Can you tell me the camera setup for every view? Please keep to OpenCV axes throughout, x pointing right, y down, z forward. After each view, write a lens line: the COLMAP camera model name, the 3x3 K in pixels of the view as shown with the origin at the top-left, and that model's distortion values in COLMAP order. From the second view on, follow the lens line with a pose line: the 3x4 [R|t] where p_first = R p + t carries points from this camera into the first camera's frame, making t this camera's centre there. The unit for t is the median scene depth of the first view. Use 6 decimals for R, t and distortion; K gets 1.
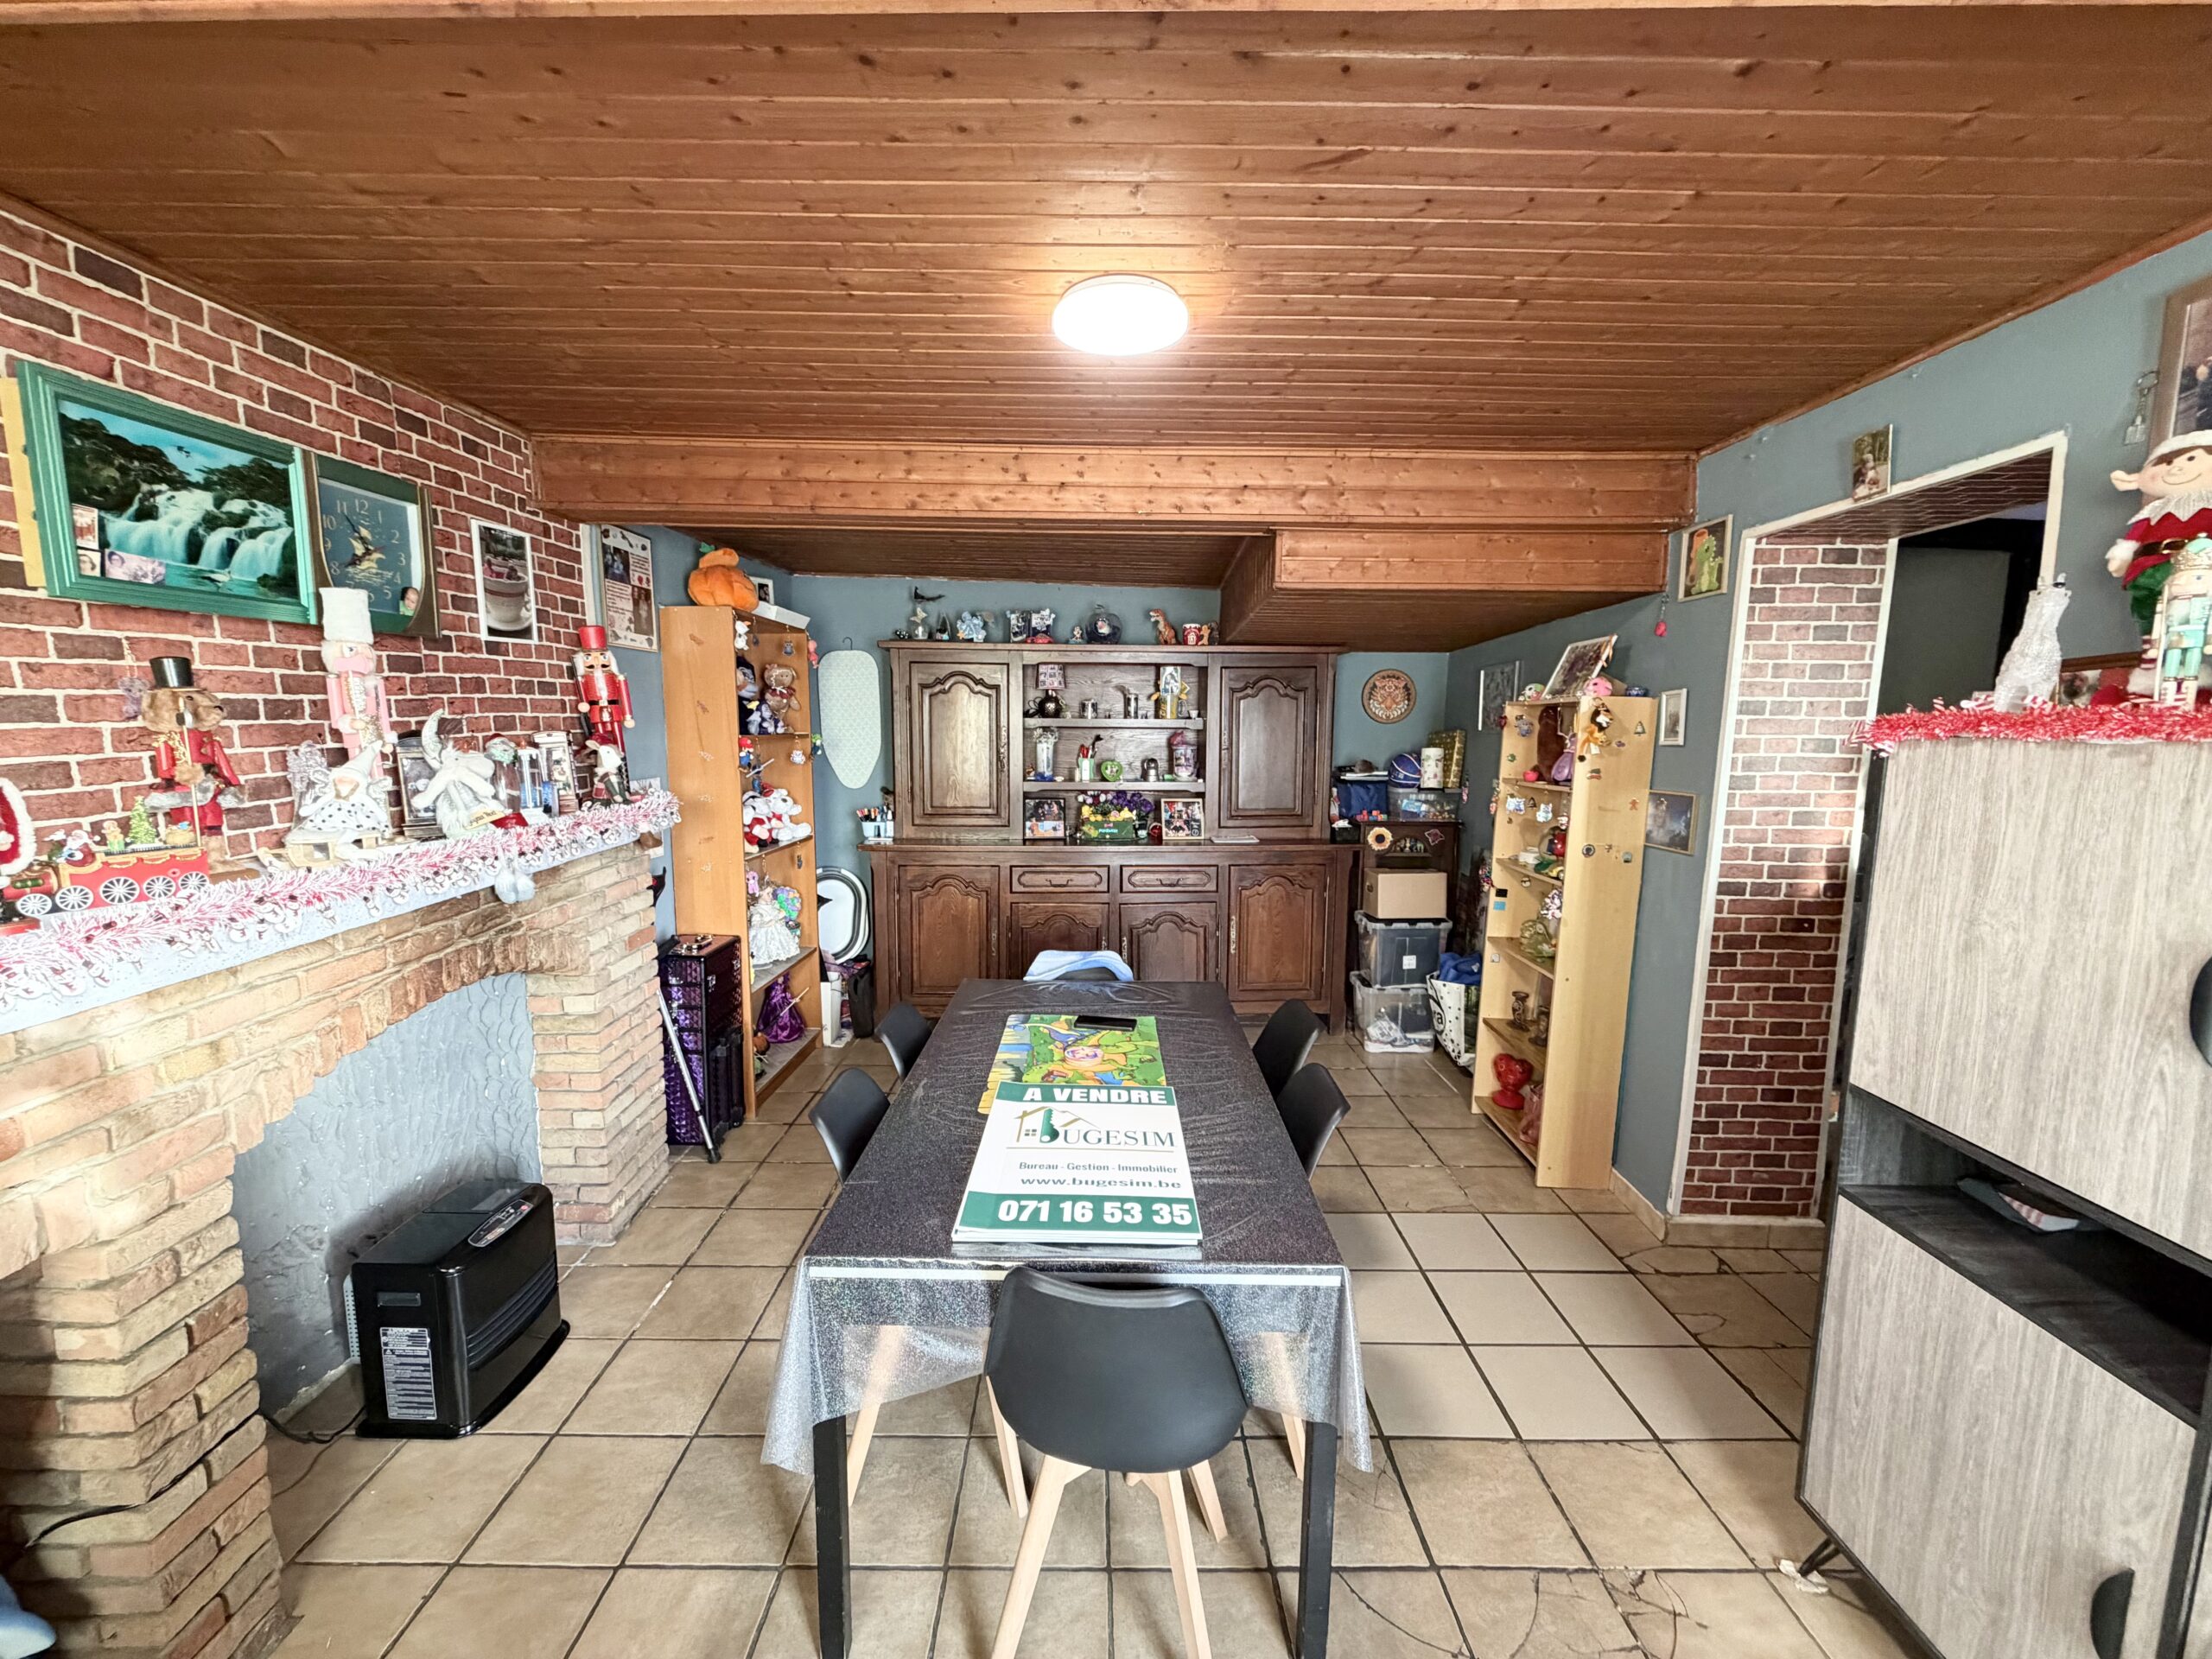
lens RADIAL K [[885.0, 0, 1101.8], [0, 885.0, 831.6], [0, 0, 1]] dist [0.002056, -0.000304]
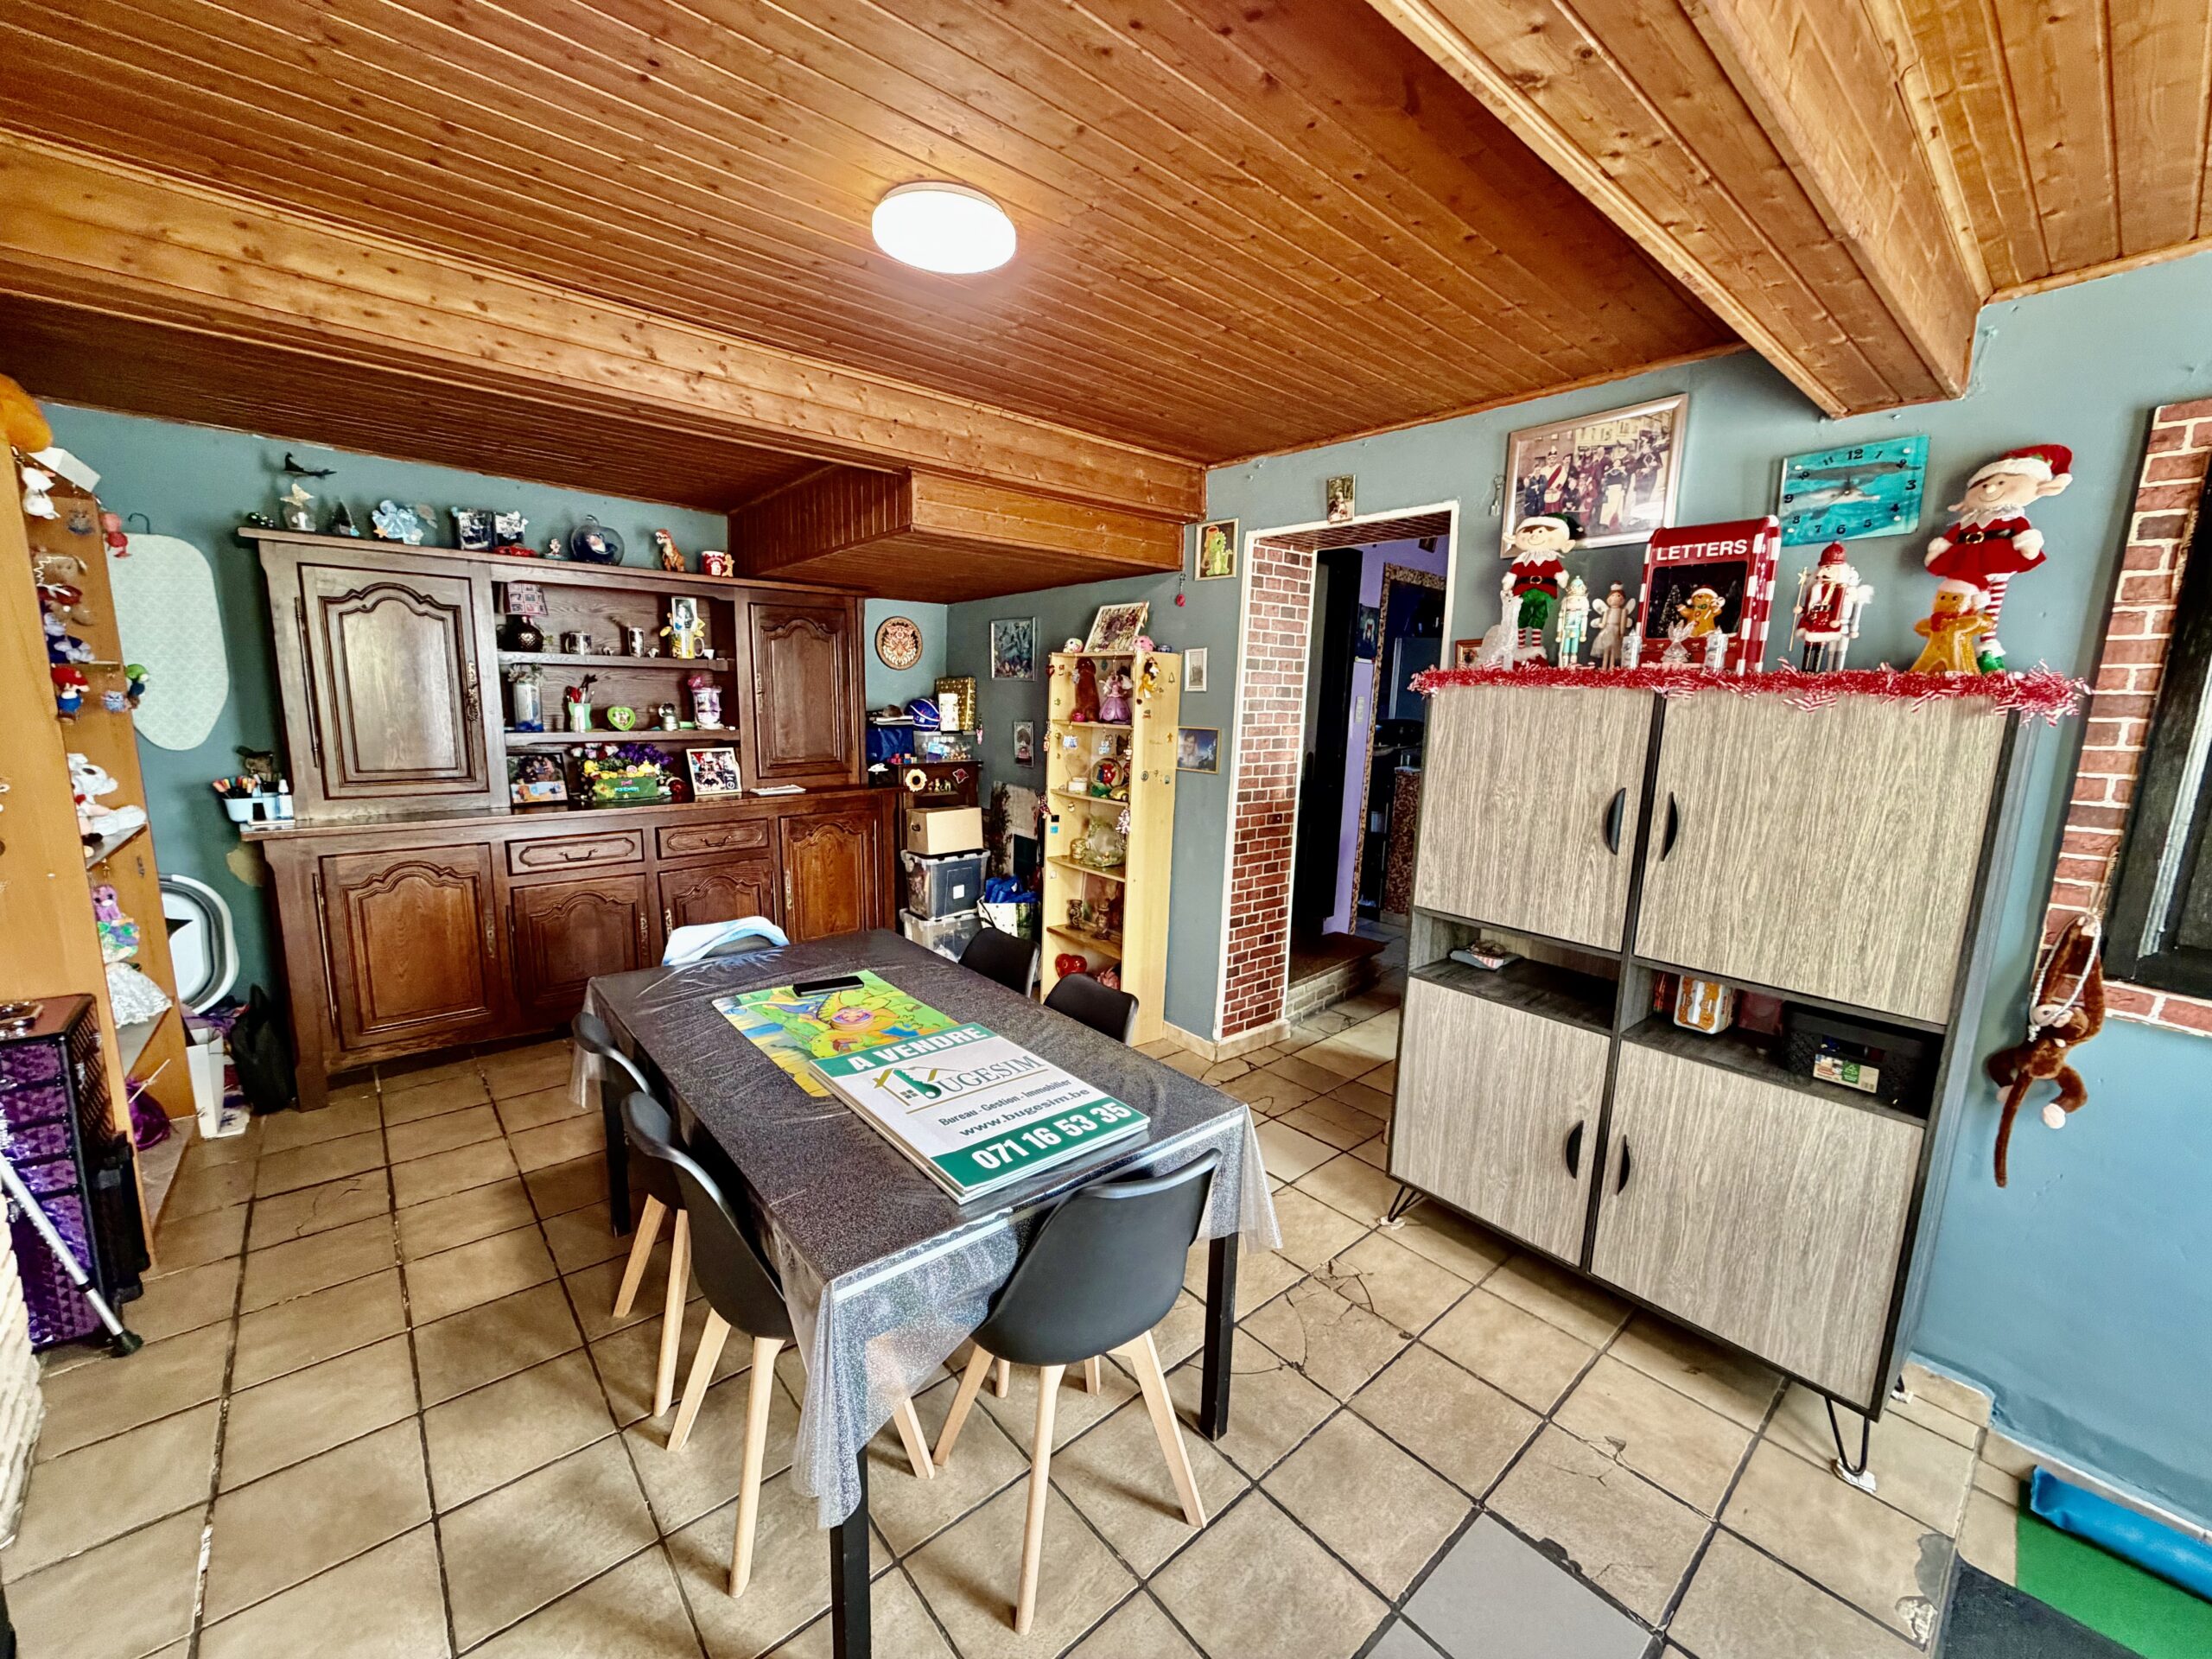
lens RADIAL K [[885.0, 0, 1101.8], [0, 885.0, 831.6], [0, 0, 1]] dist [0.002056, -0.000304]
pose [[0.754425, -0.095268, 0.649436, -0.282172], [0.057822, 0.995210, 0.078822, -0.001829], [-0.653835, -0.021914, 0.756320, 0.083518]]
